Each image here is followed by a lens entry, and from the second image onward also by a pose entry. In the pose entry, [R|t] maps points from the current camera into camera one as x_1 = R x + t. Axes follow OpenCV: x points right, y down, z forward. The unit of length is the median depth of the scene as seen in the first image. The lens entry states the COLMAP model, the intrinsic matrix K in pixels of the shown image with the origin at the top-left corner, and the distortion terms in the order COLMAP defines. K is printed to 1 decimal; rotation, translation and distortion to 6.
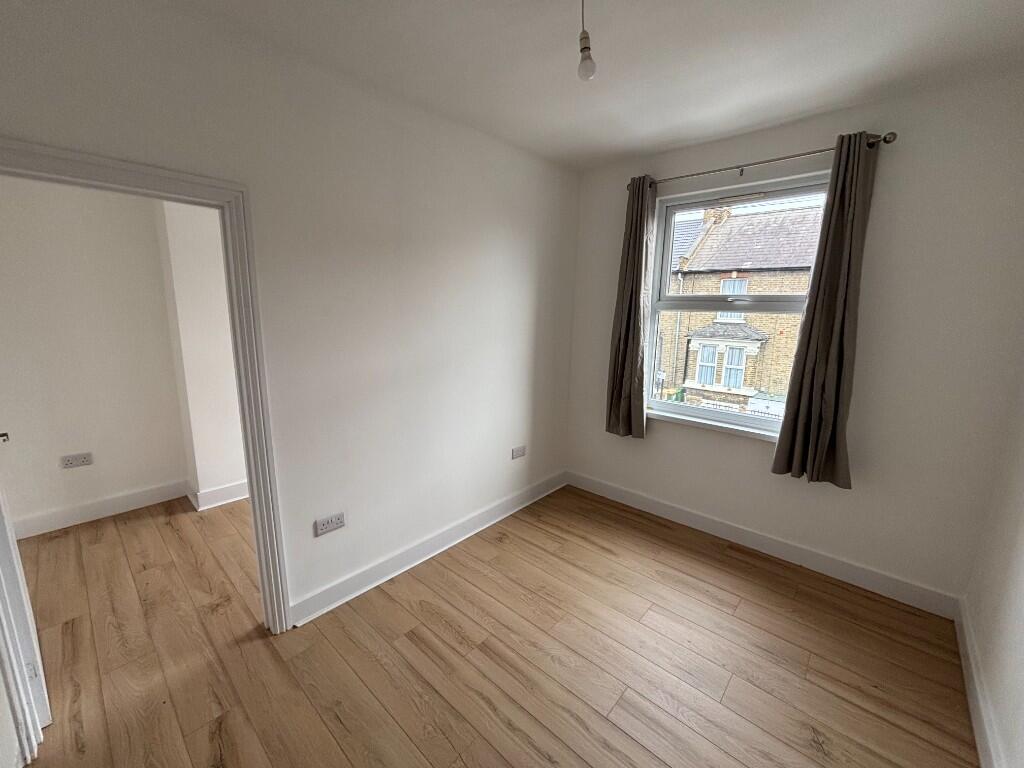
lens RADIAL K [[414.3, 0, 512.0], [0, 414.3, 384.0], [0, 0, 1]] dist [0.001880, 0.000740]
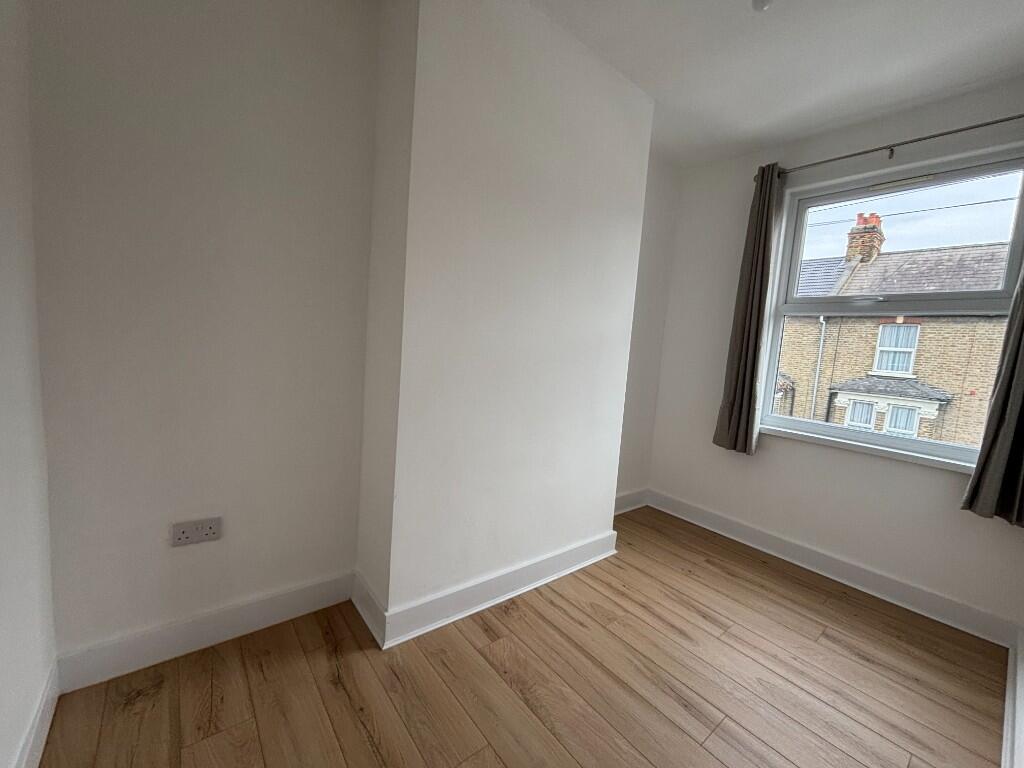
lens RADIAL K [[414.3, 0, 512.0], [0, 414.3, 384.0], [0, 0, 1]] dist [0.001880, 0.000740]
pose [[0.986345, 0.070608, -0.148789, -0.594773], [-0.084126, 0.992685, -0.086600, 0.010491], [0.141586, 0.097934, 0.985070, 0.525625]]
